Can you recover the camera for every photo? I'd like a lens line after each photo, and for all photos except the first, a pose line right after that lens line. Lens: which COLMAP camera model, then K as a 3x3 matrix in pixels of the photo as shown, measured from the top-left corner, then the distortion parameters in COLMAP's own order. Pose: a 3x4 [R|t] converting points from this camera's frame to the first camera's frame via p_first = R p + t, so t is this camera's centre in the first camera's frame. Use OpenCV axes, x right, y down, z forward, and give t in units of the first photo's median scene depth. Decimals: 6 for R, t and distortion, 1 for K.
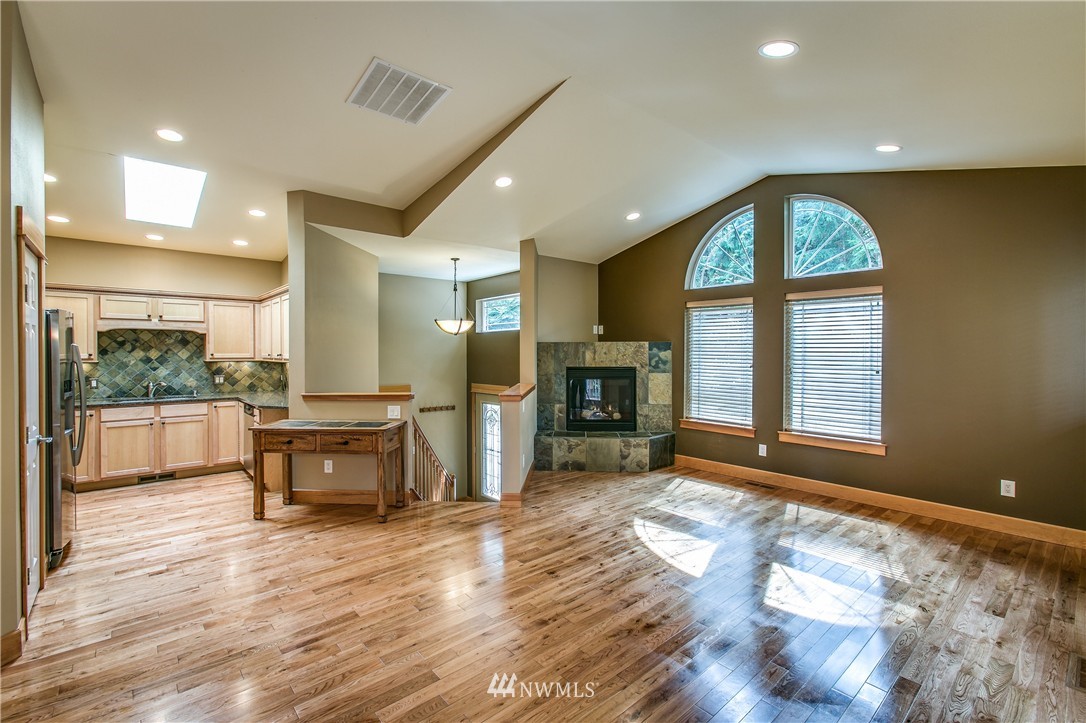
lens RADIAL K [[480.6, 0, 541.6], [0, 480.6, 357.1], [0, 0, 1]] dist [-0.019116, 0.013945]
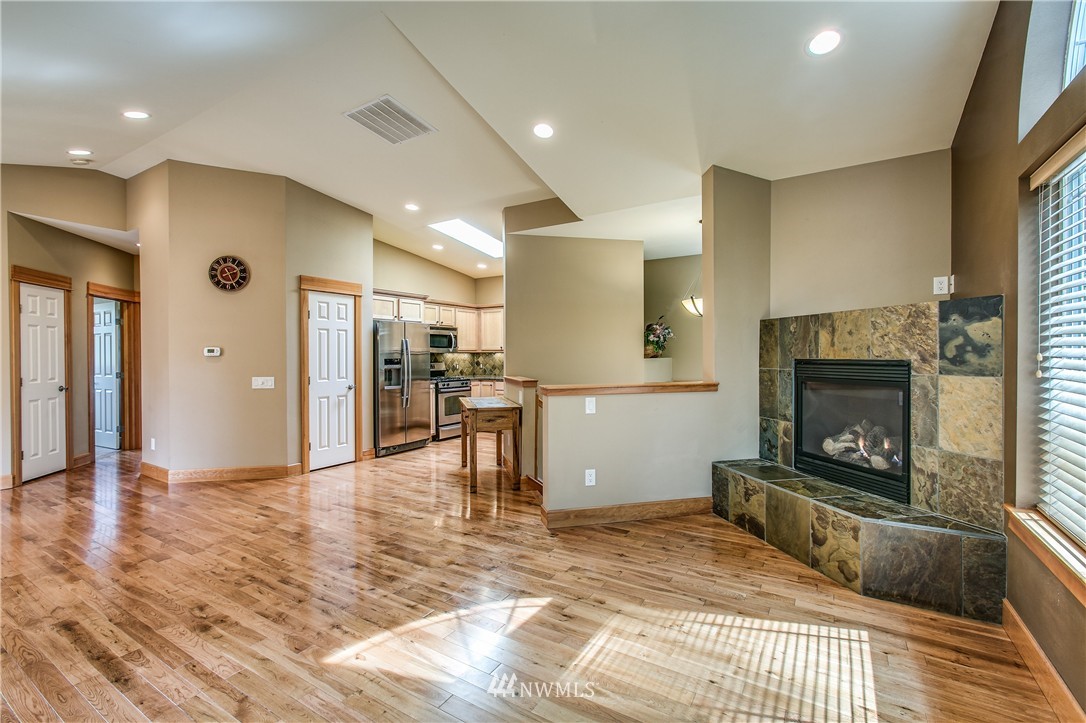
lens RADIAL K [[480.6, 0, 541.6], [0, 480.6, 357.1], [0, 0, 1]] dist [-0.019116, 0.013945]
pose [[0.299503, 0.004621, -0.954084, 0.552072], [-0.007189, 0.999971, 0.002587, 0.020030], [0.954068, 0.006084, 0.299527, 0.579020]]
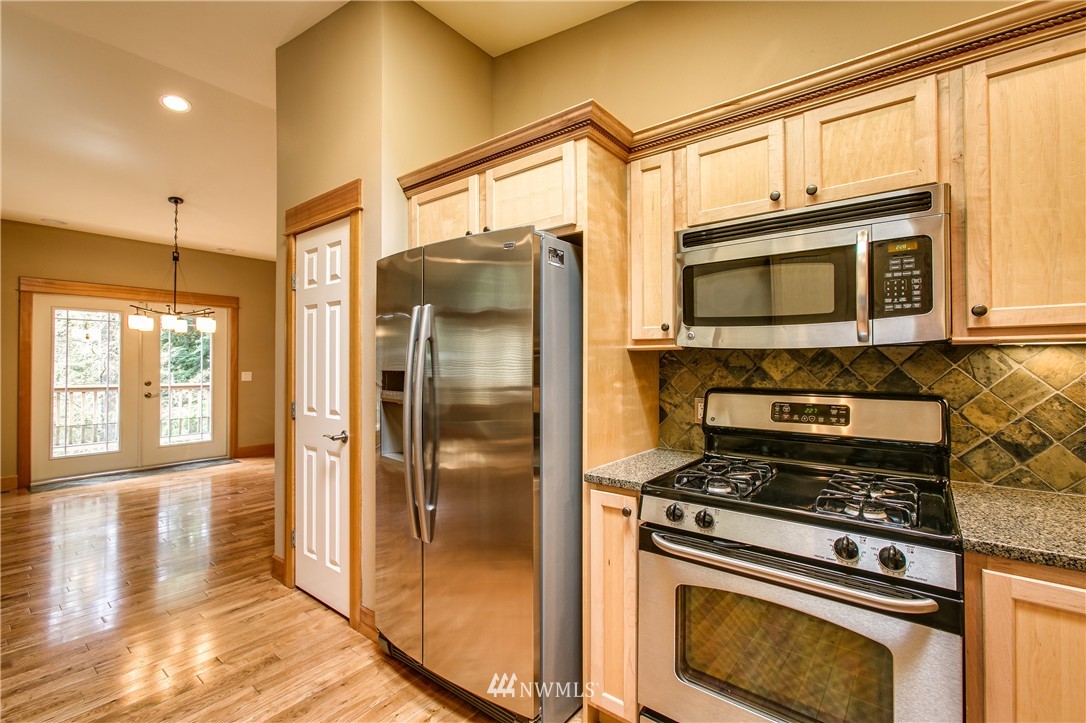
lens RADIAL K [[480.6, 0, 541.6], [0, 480.6, 357.1], [0, 0, 1]] dist [-0.019116, 0.013945]
pose [[-0.983125, -0.002166, -0.182922, -0.619134], [-0.002022, 0.999997, -0.000977, 0.018473], [0.182924, -0.000591, -0.983127, 0.941276]]
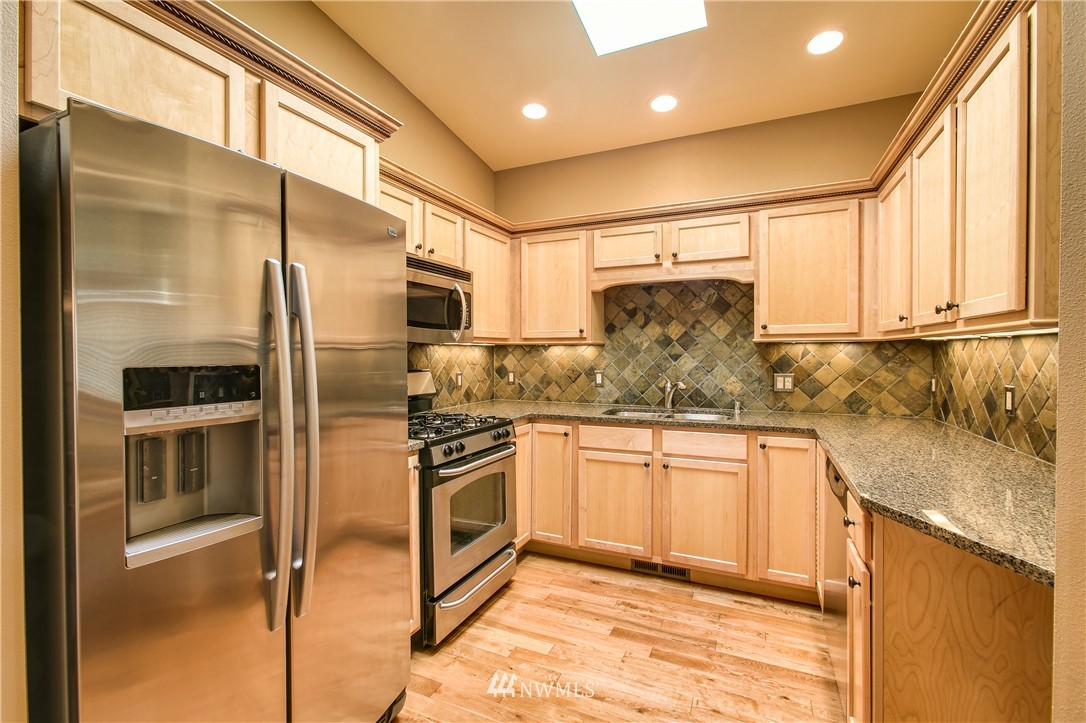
lens RADIAL K [[480.6, 0, 541.6], [0, 480.6, 357.1], [0, 0, 1]] dist [-0.019116, 0.013945]
pose [[0.409976, 0.006159, -0.912076, -0.365142], [-0.006215, 0.999973, 0.003960, 0.023318], [0.912075, 0.004045, 0.410003, 0.627182]]
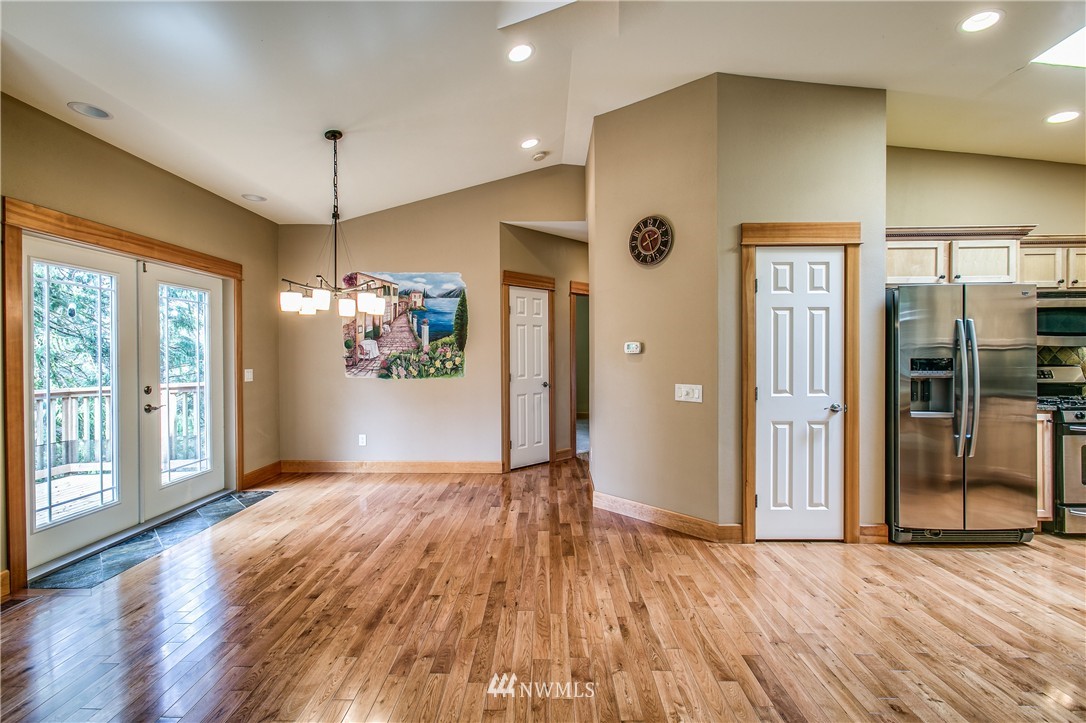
lens RADIAL K [[480.6, 0, 541.6], [0, 480.6, 357.1], [0, 0, 1]] dist [-0.019116, 0.013945]
pose [[-0.670825, 0.009298, -0.741557, 0.126290], [-0.002473, 0.999888, 0.014774, 0.020163], [0.741611, 0.011745, -0.670727, 0.618960]]
